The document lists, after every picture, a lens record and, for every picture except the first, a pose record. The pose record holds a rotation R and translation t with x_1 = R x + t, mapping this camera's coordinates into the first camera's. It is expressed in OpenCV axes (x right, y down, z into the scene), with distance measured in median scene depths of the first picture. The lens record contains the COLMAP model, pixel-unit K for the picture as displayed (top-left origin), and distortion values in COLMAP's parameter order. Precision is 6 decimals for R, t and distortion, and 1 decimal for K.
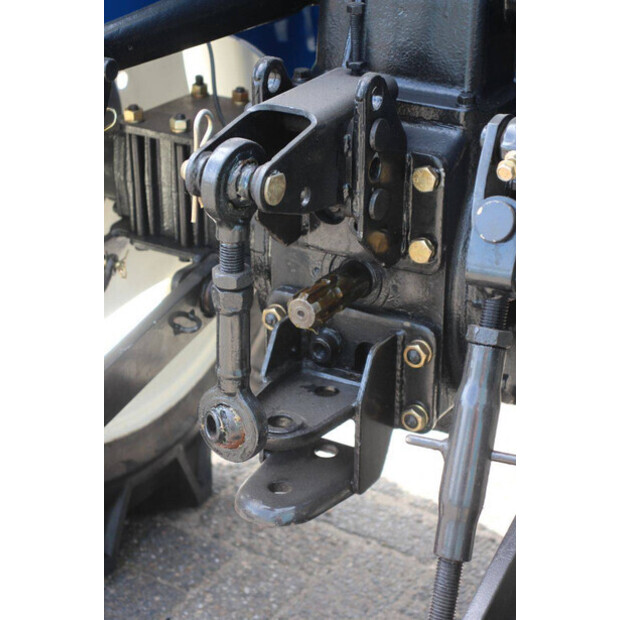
lens RADIAL K [[1516.1, 0, 295.2], [0, 1516.1, 338.8], [0, 0, 1]] dist [0.463431, 0.000000]
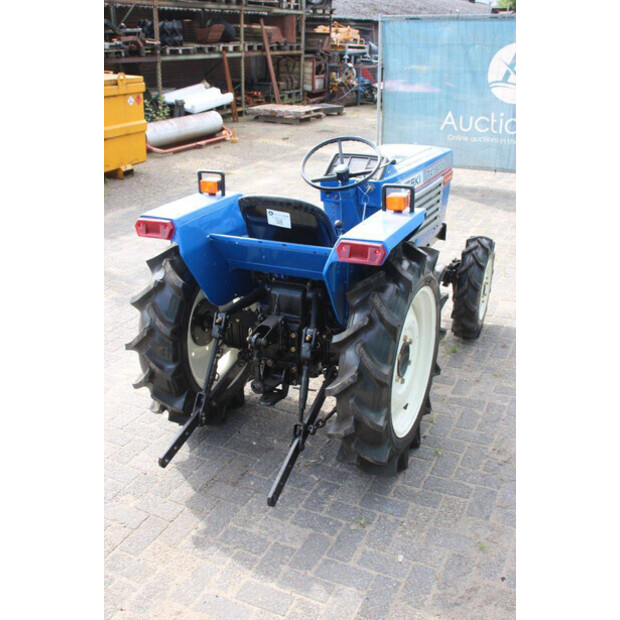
lens RADIAL K [[643.7, 0, 306.5], [0, 643.7, 321.7], [0, 0, 1]] dist [-0.086281, 0.000000]
pose [[0.993210, -0.053004, 0.103556, -0.086373], [0.056244, 0.998007, -0.028624, -0.084151], [-0.101833, 0.034254, 0.994212, -1.086604]]
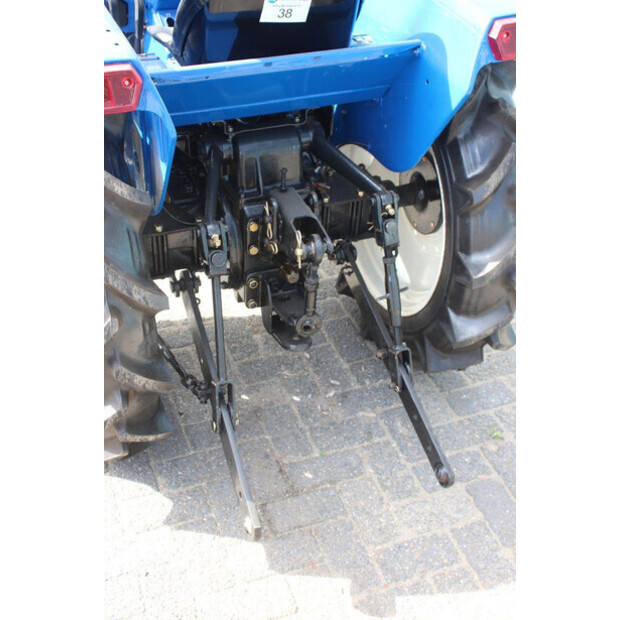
lens RADIAL K [[845.8, 0, 292.5], [0, 845.8, 318.6], [0, 0, 1]] dist [0.064062, 0.000000]
pose [[0.588374, -0.483192, 0.648338, -1.030221], [0.302652, 0.875131, 0.377556, -0.533344], [-0.749812, -0.025923, 0.661143, -0.021249]]
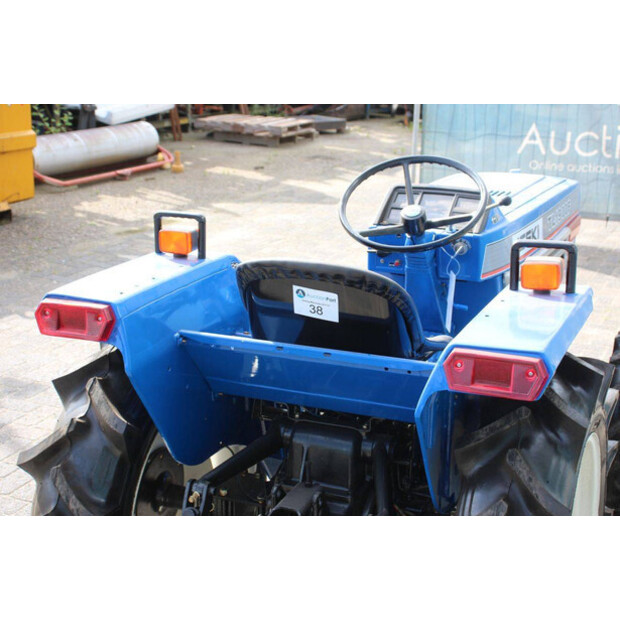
lens RADIAL K [[990.2, 0, 313.5], [0, 990.2, 315.2], [0, 0, 1]] dist [0.094565, 0.000000]
pose [[0.987861, -0.031639, 0.152082, -0.197296], [0.056359, 0.985328, -0.161098, -0.184318], [-0.144754, 0.167714, 0.975150, -0.689891]]
